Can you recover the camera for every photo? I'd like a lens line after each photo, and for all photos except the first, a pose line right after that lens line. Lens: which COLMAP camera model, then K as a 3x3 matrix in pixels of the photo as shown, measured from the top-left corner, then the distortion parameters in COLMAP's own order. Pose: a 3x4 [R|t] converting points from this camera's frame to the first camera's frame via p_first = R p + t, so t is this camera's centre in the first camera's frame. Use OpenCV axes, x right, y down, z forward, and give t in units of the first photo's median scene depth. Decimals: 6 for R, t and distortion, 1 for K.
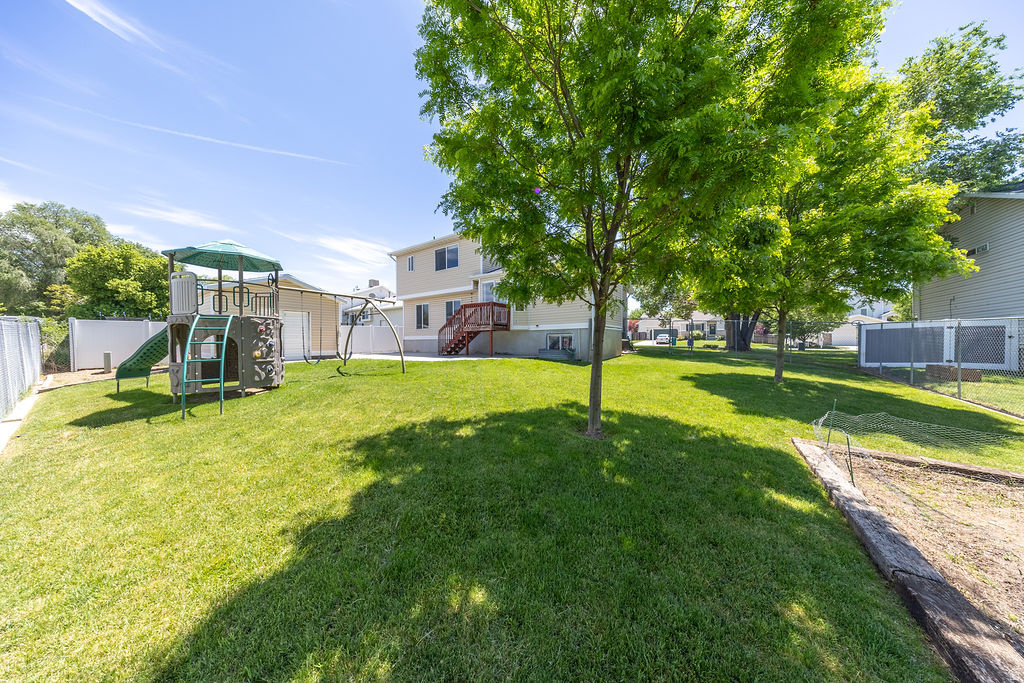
lens RADIAL K [[296.2, 0, 512.1], [0, 296.2, 347.2], [0, 0, 1]] dist [-0.006093, 0.001253]
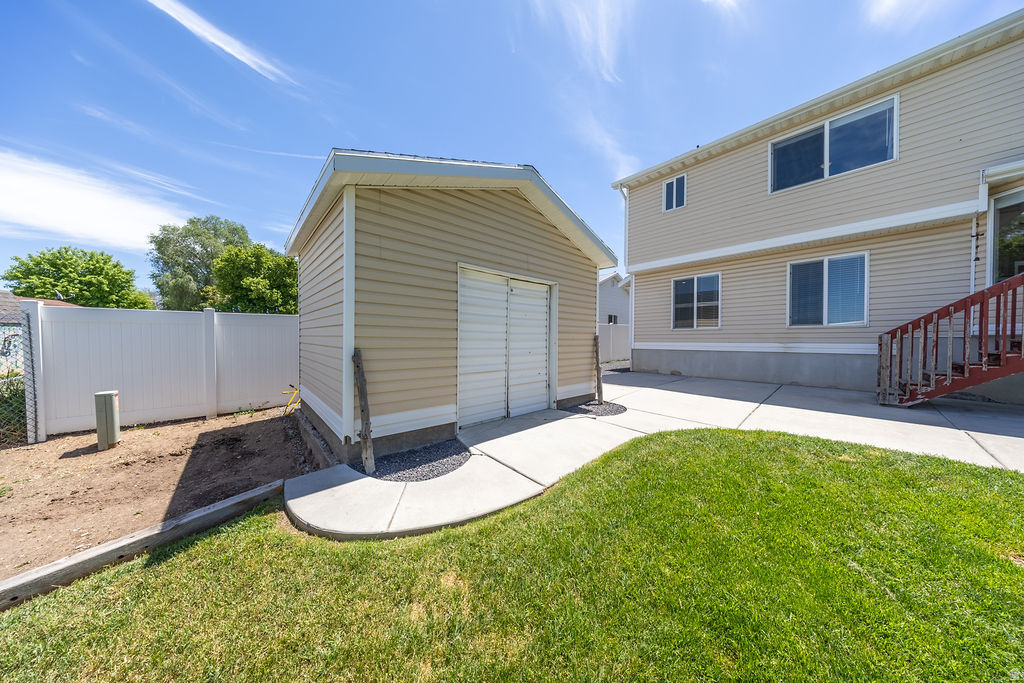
lens RADIAL K [[296.2, 0, 509.0], [0, 296.2, 344.8], [0, 0, 1]] dist [-0.006093, 0.001253]
pose [[0.972068, 0.015002, -0.234220, -0.228225], [-0.014856, 0.999887, 0.002385, -0.014227], [0.234229, 0.001162, 0.972181, 0.216137]]
